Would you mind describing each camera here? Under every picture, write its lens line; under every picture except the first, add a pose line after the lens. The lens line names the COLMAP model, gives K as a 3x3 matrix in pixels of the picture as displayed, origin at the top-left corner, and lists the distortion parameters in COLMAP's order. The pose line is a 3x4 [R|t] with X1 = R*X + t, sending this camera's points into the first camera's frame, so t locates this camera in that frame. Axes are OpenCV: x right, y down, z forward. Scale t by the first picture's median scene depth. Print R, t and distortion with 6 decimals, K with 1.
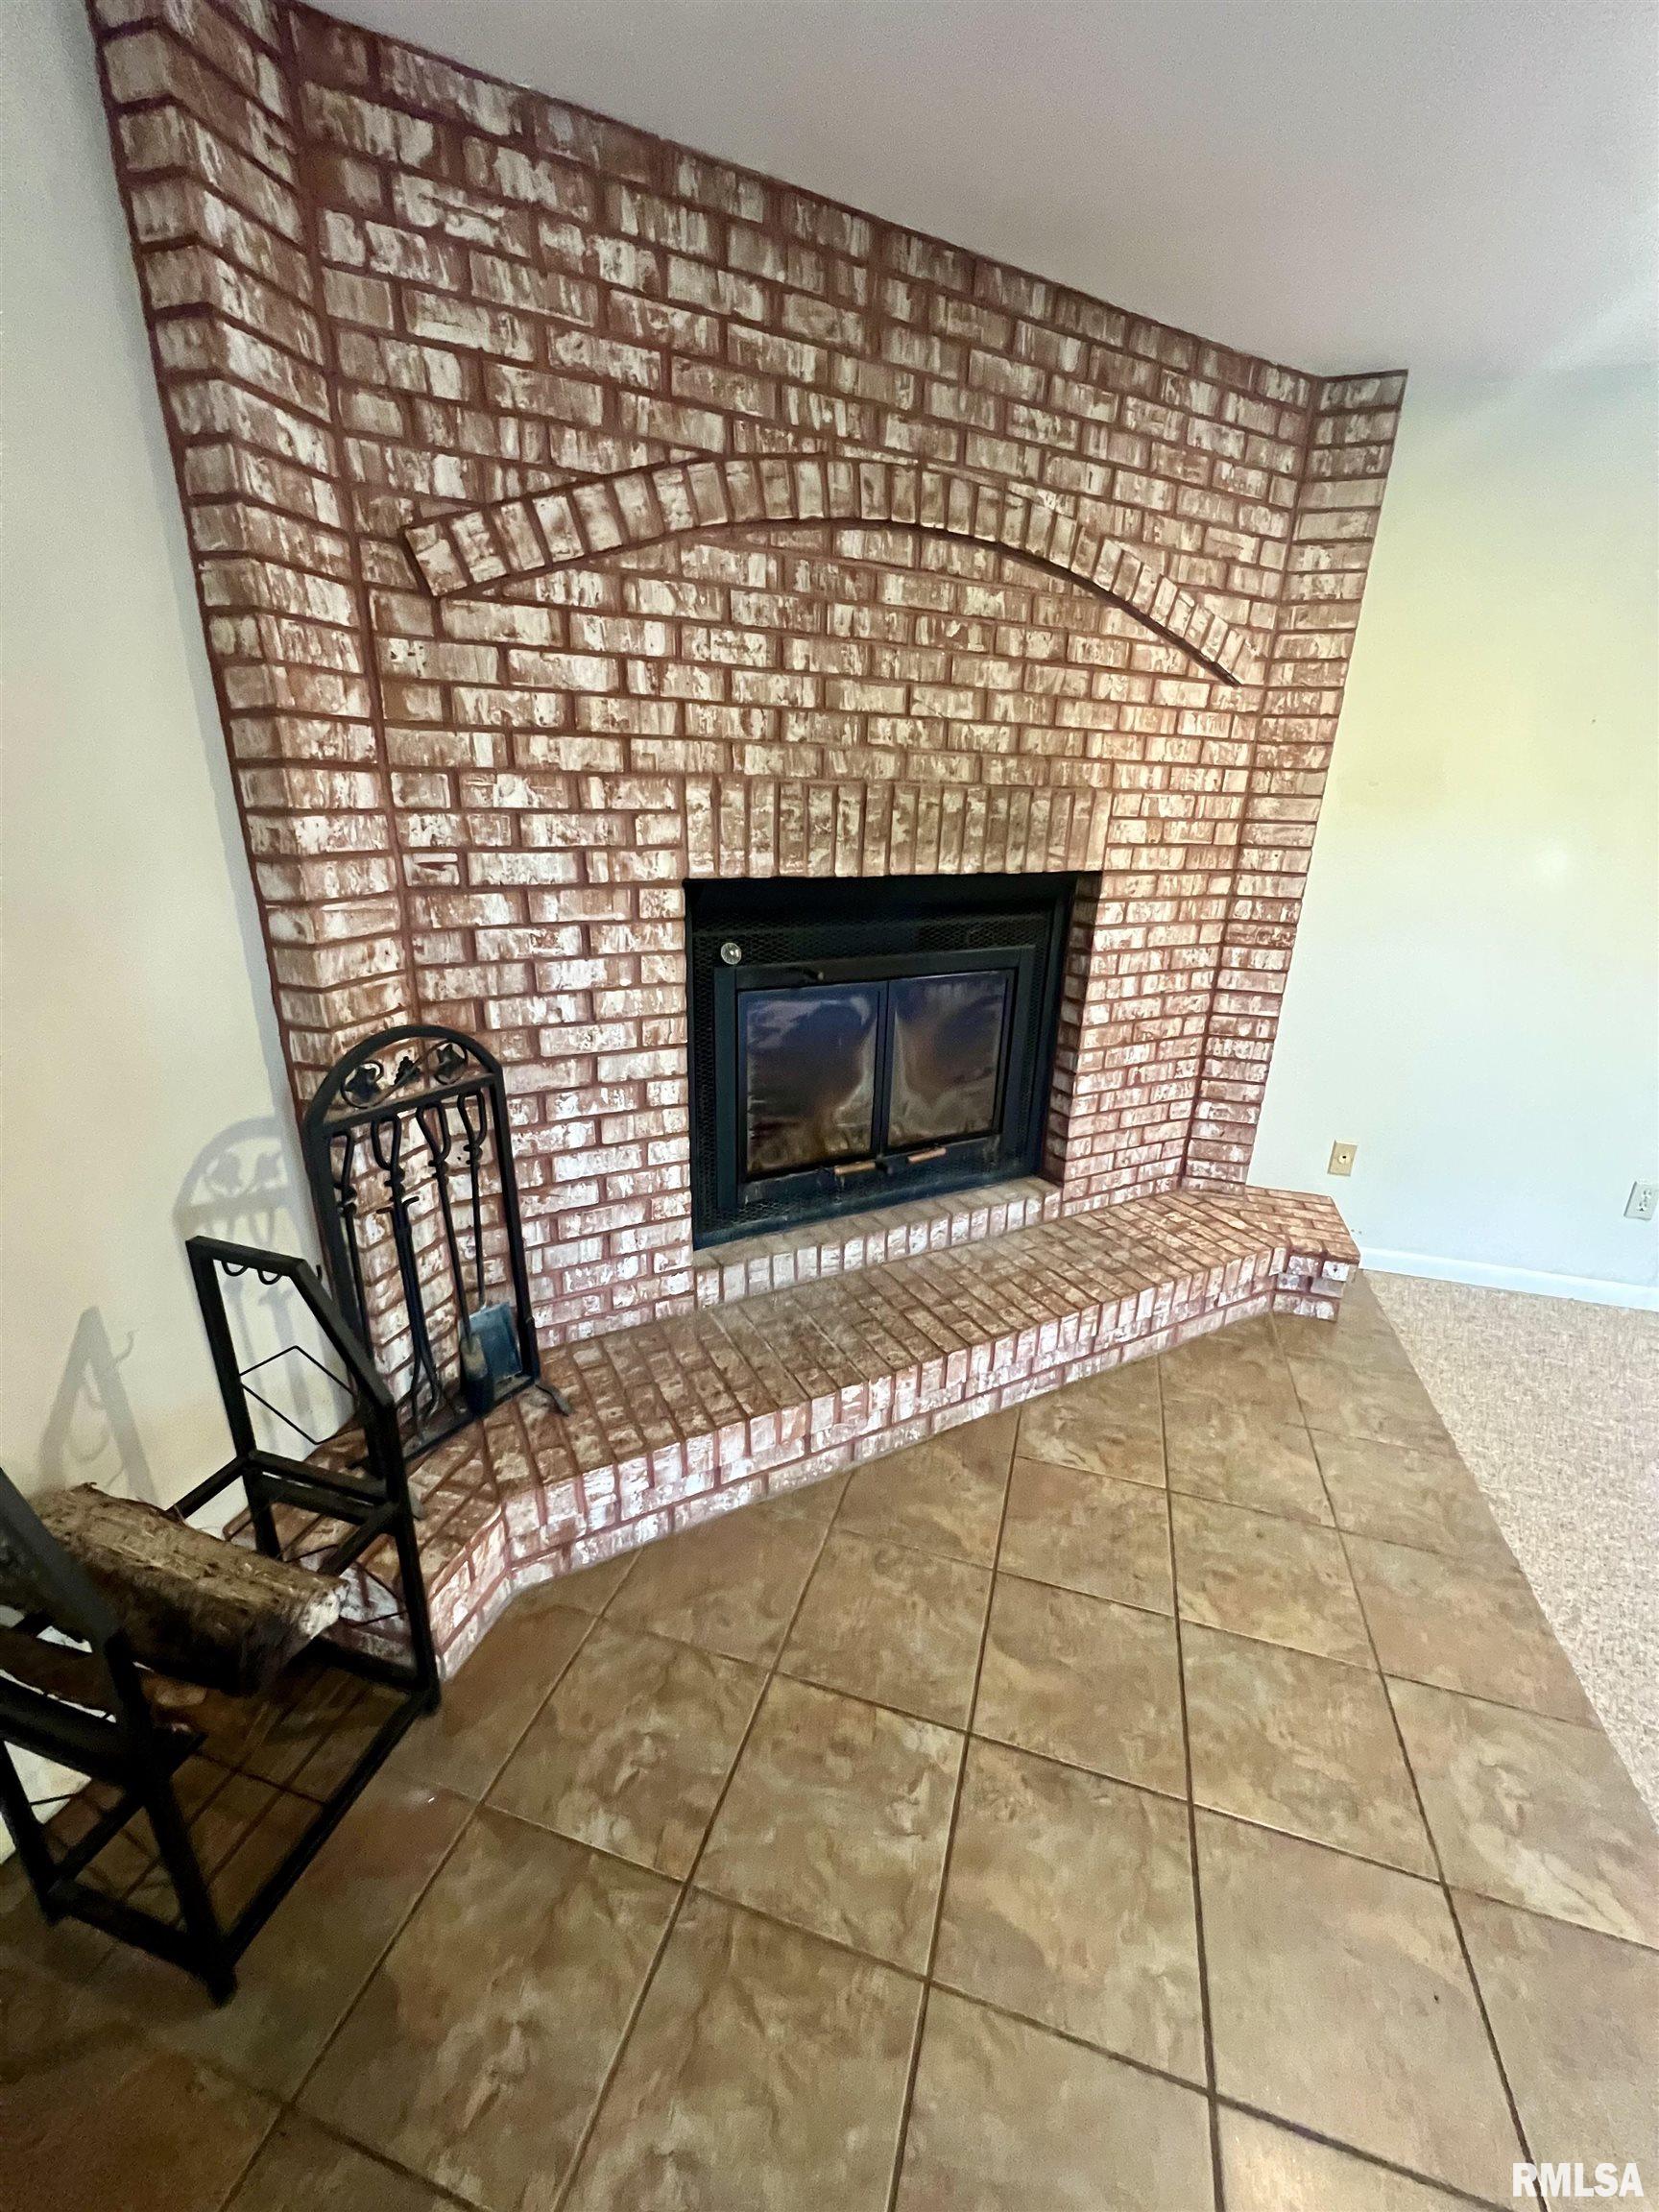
lens RADIAL K [[880.1, 0, 829.5], [0, 880.1, 1106.0], [0, 0, 1]] dist [-0.000834, -0.000007]
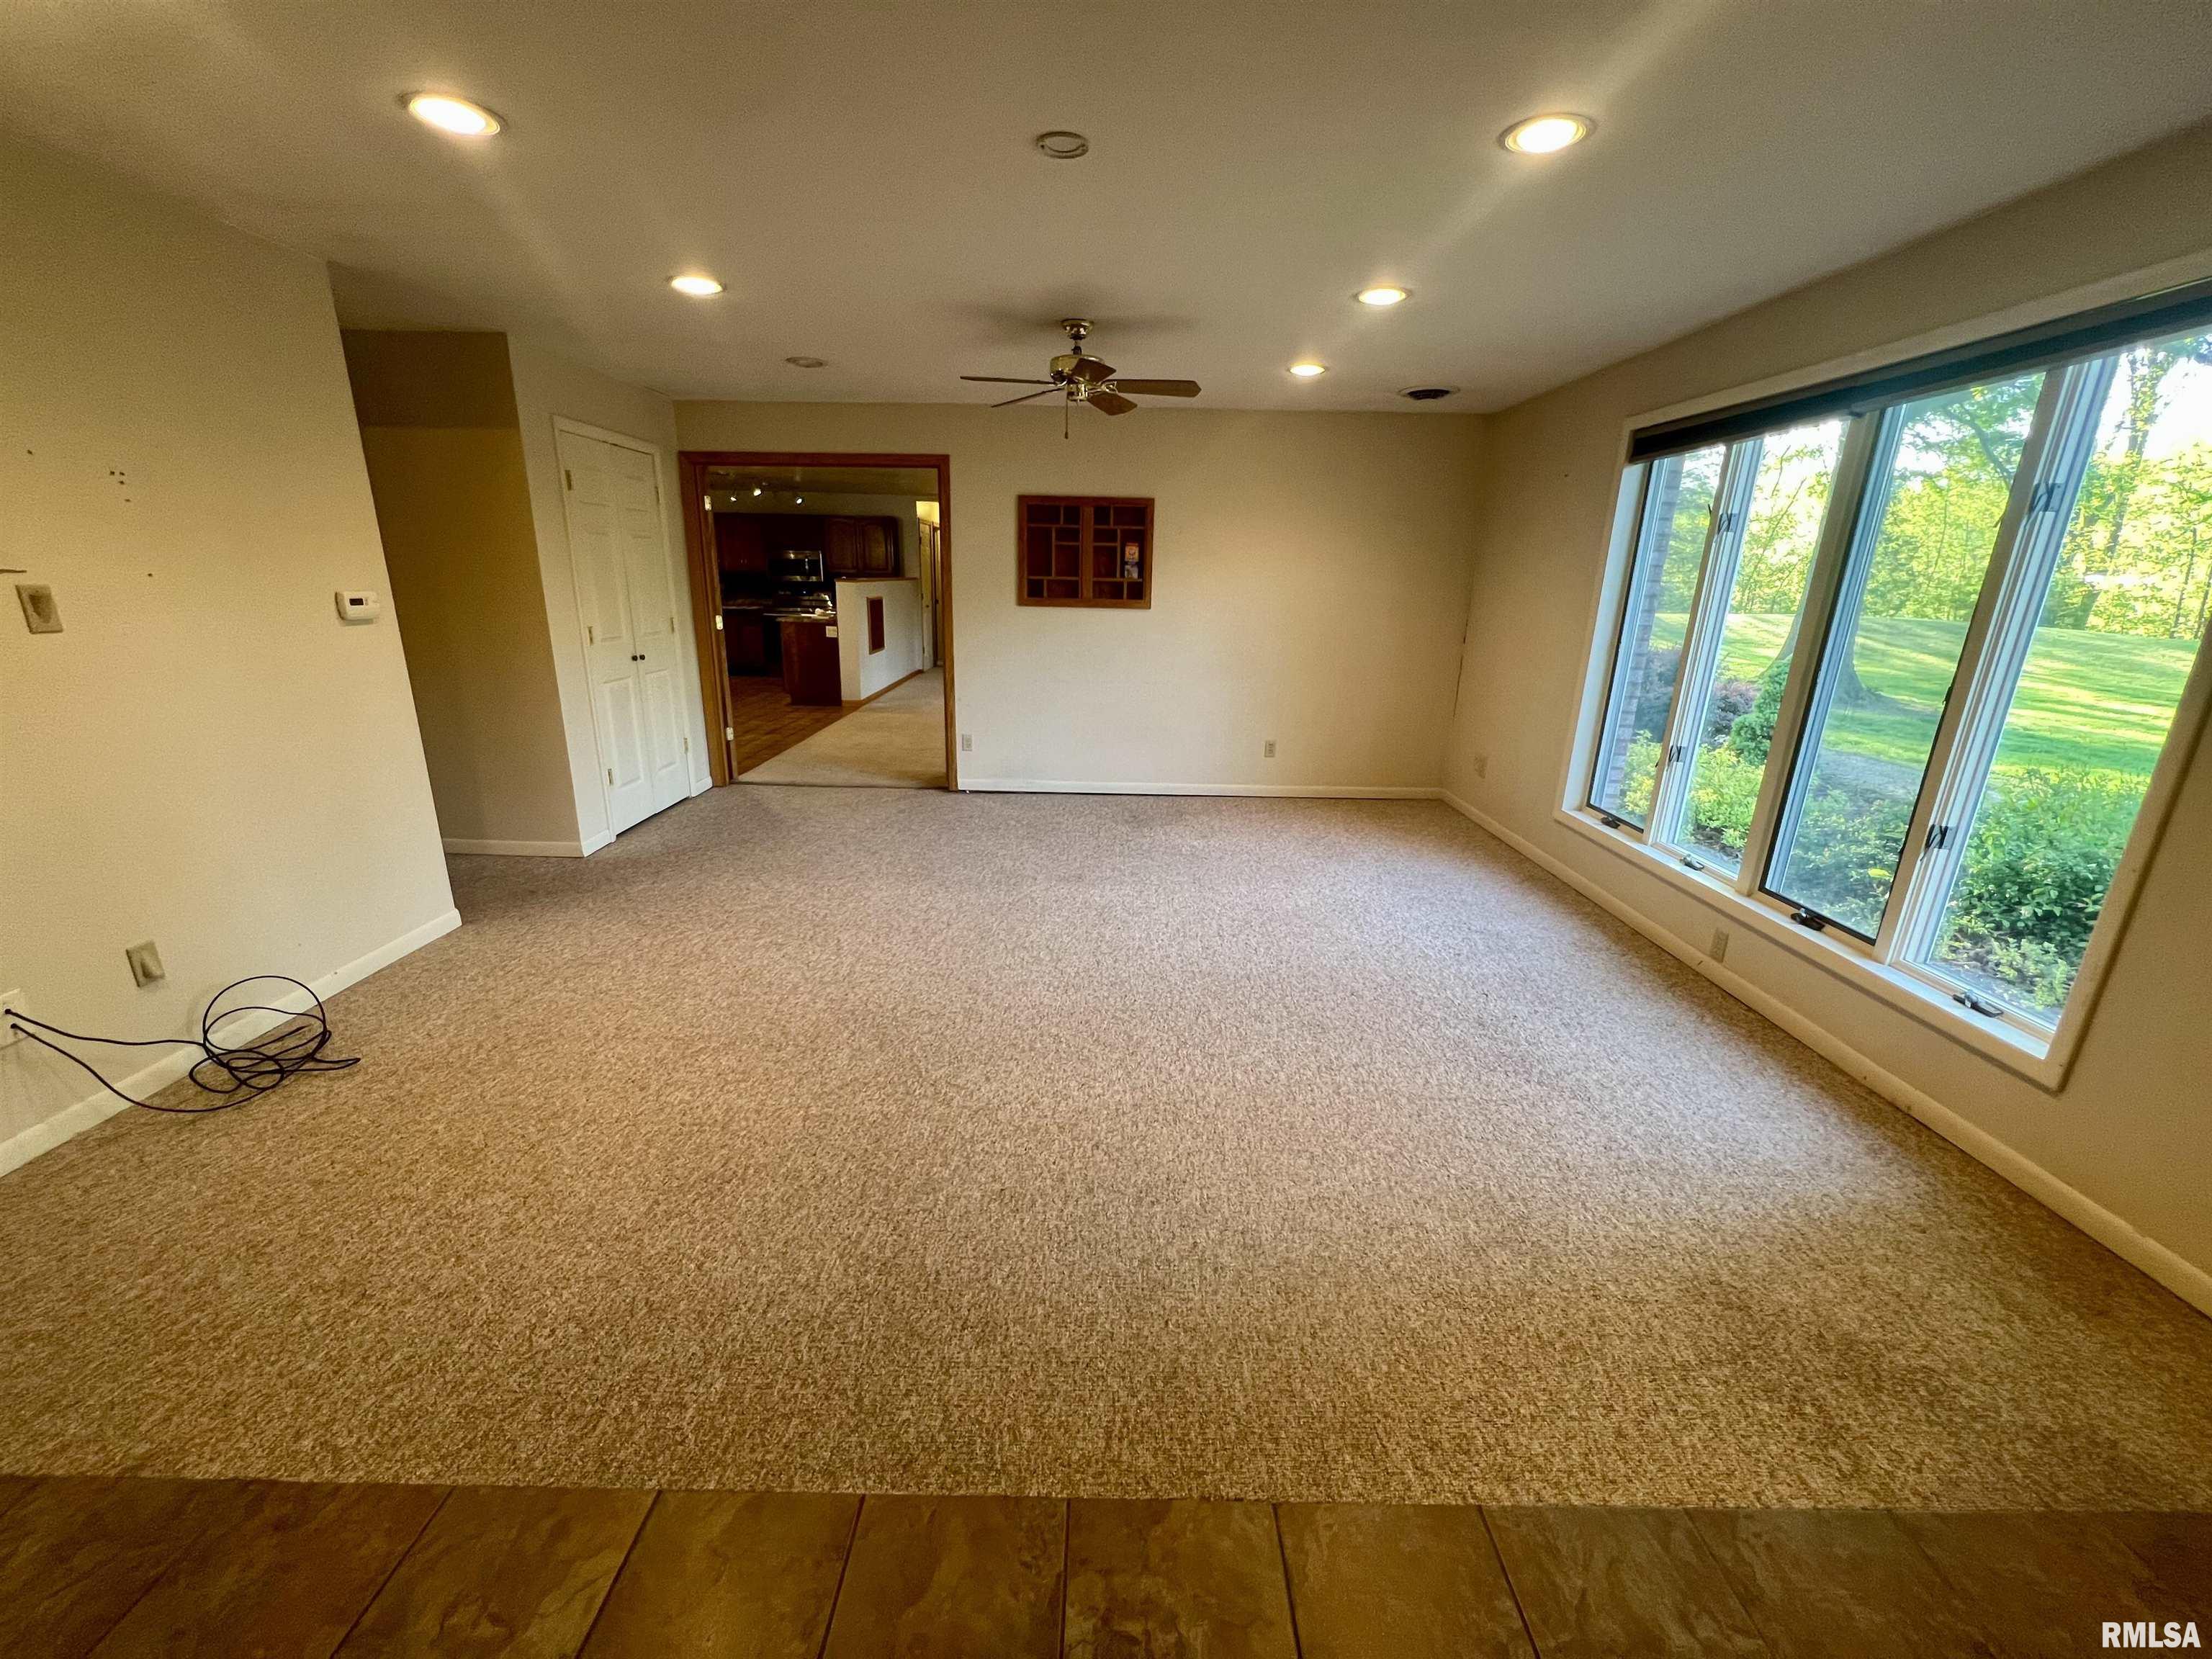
lens RADIAL K [[880.1, 0, 1107.9], [0, 880.1, 835.0], [0, 0, 1]] dist [-0.000834, -0.000007]
pose [[-0.290132, -0.301521, 0.908245, -0.008550], [0.293252, 0.875398, 0.384293, -0.063936], [-0.910948, 0.377840, -0.165559, 0.139360]]
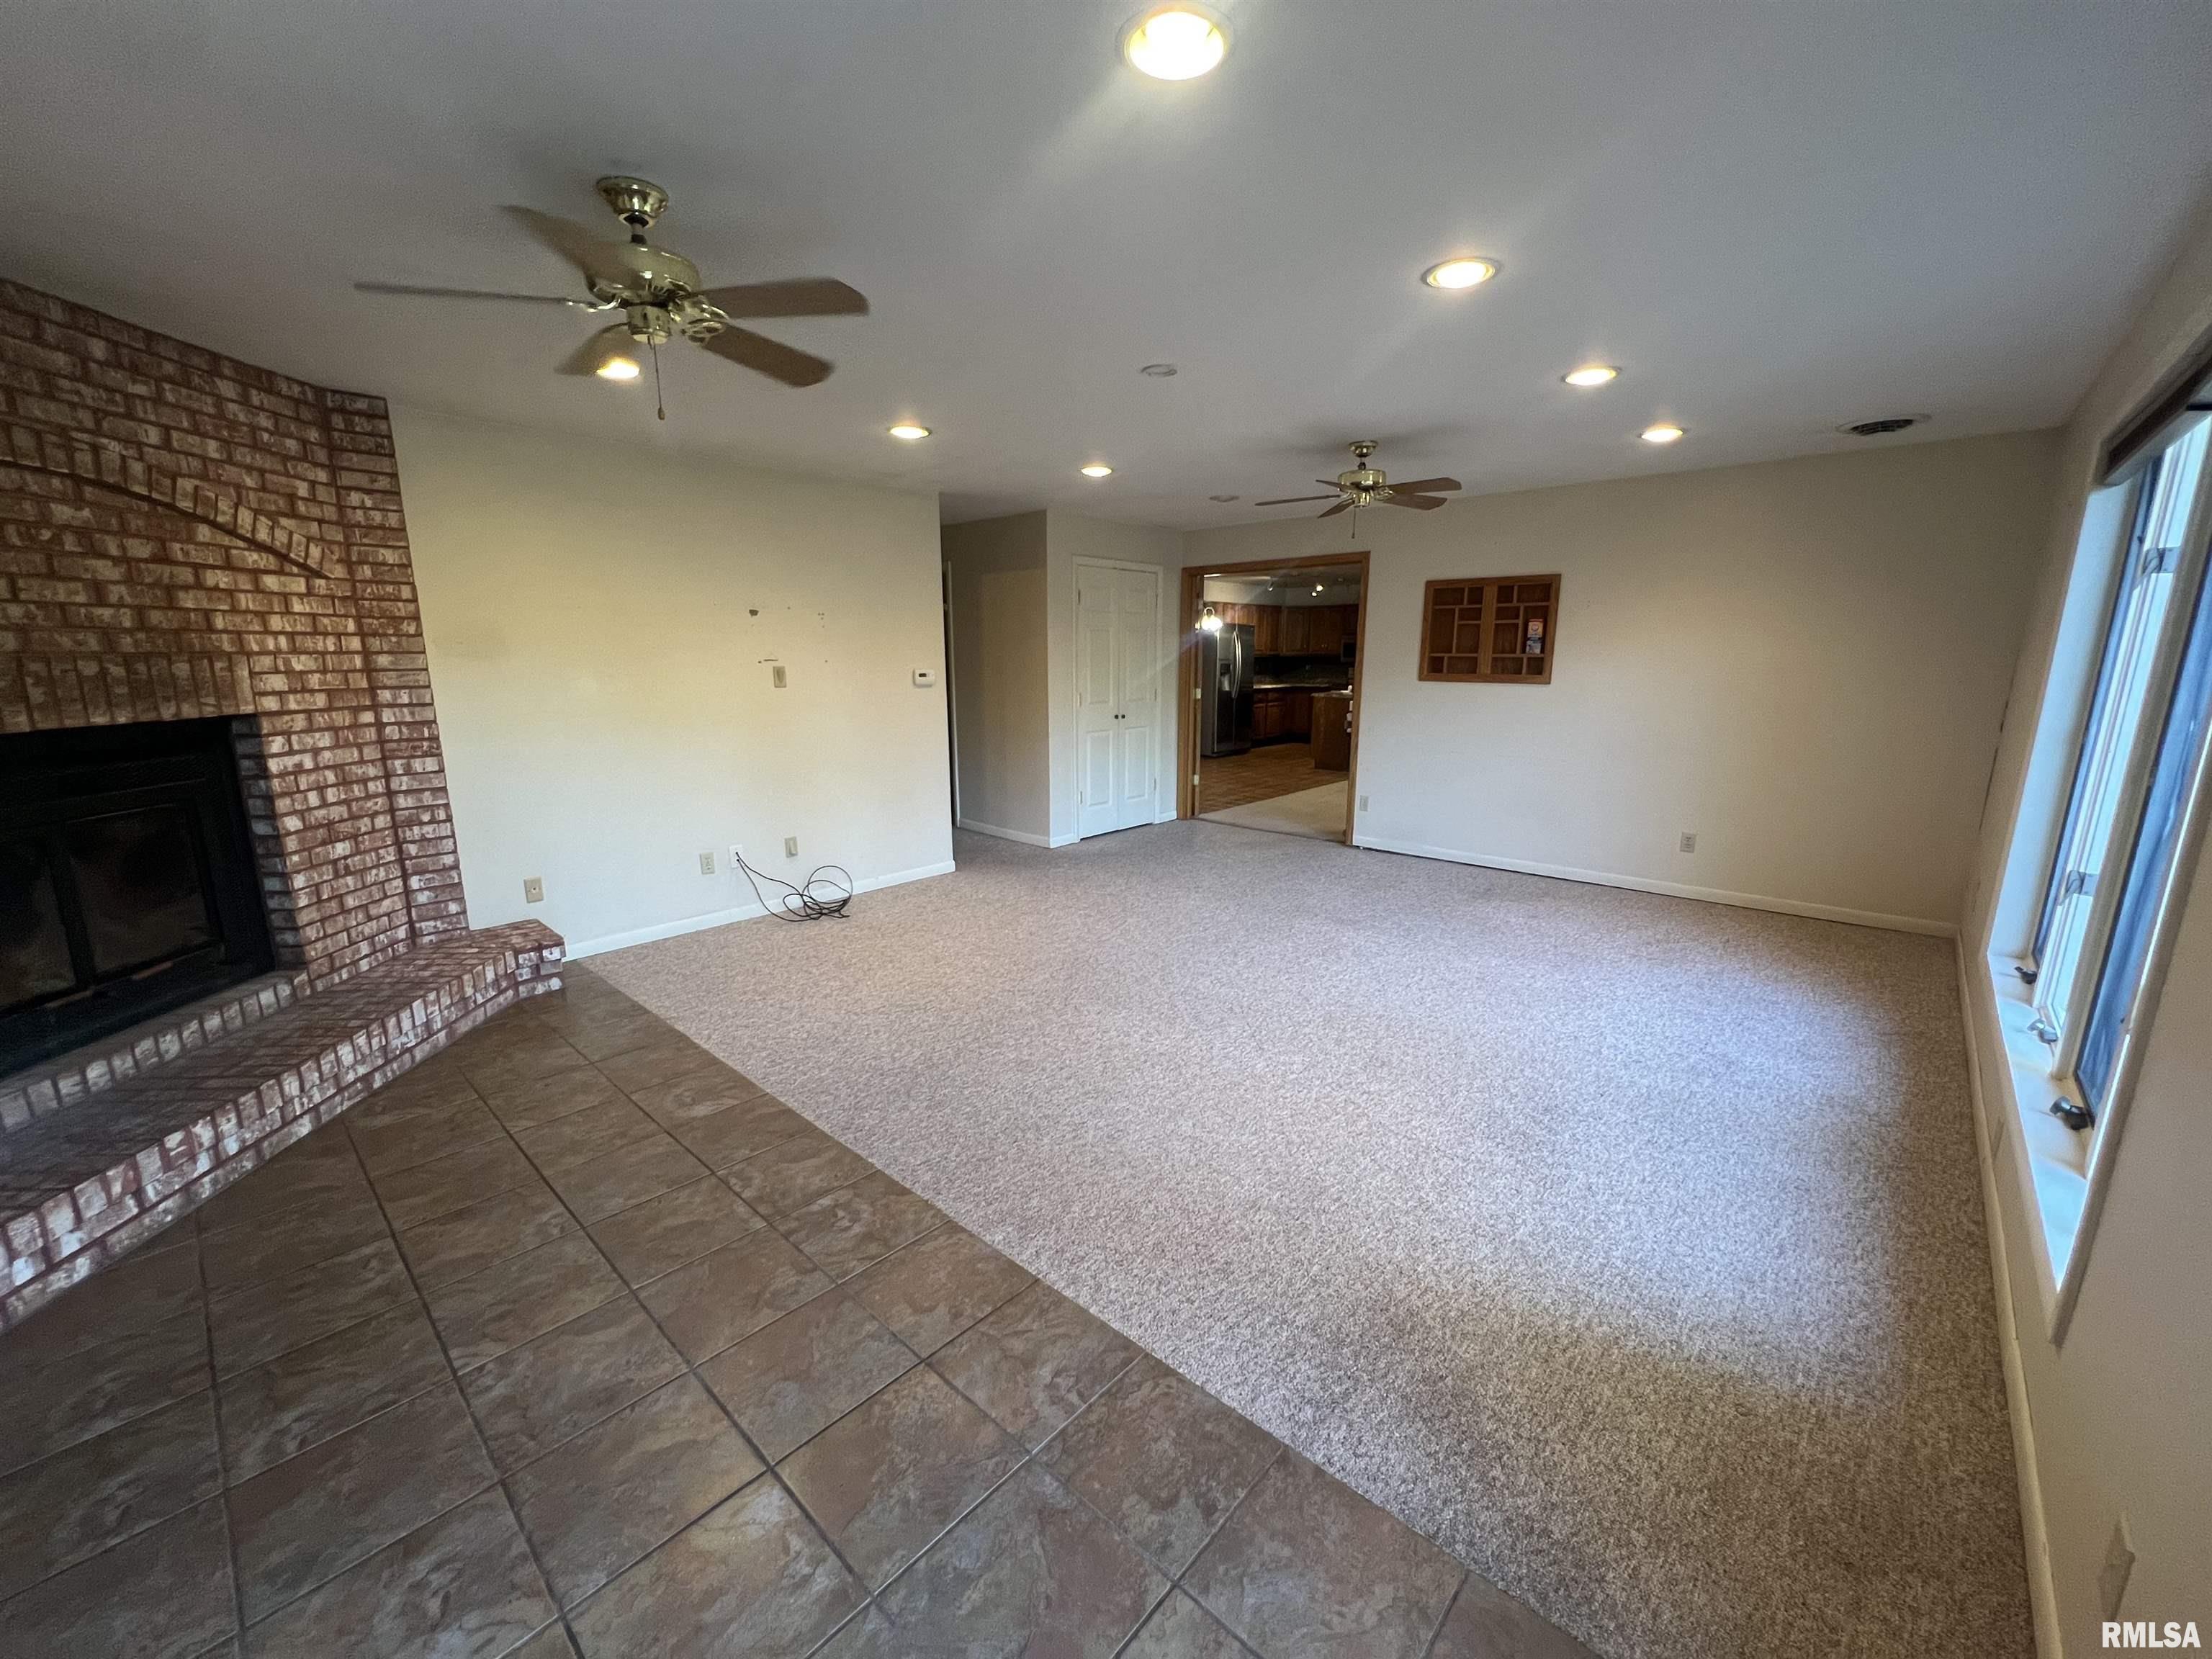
lens RADIAL K [[880.1, 0, 1107.9], [0, 880.1, 835.0], [0, 0, 1]] dist [-0.000834, -0.000007]
pose [[0.428674, -0.210548, 0.878583, -0.343171], [0.312960, 0.946862, 0.074213, 0.207166], [-0.847523, 0.243148, 0.471789, -0.656077]]
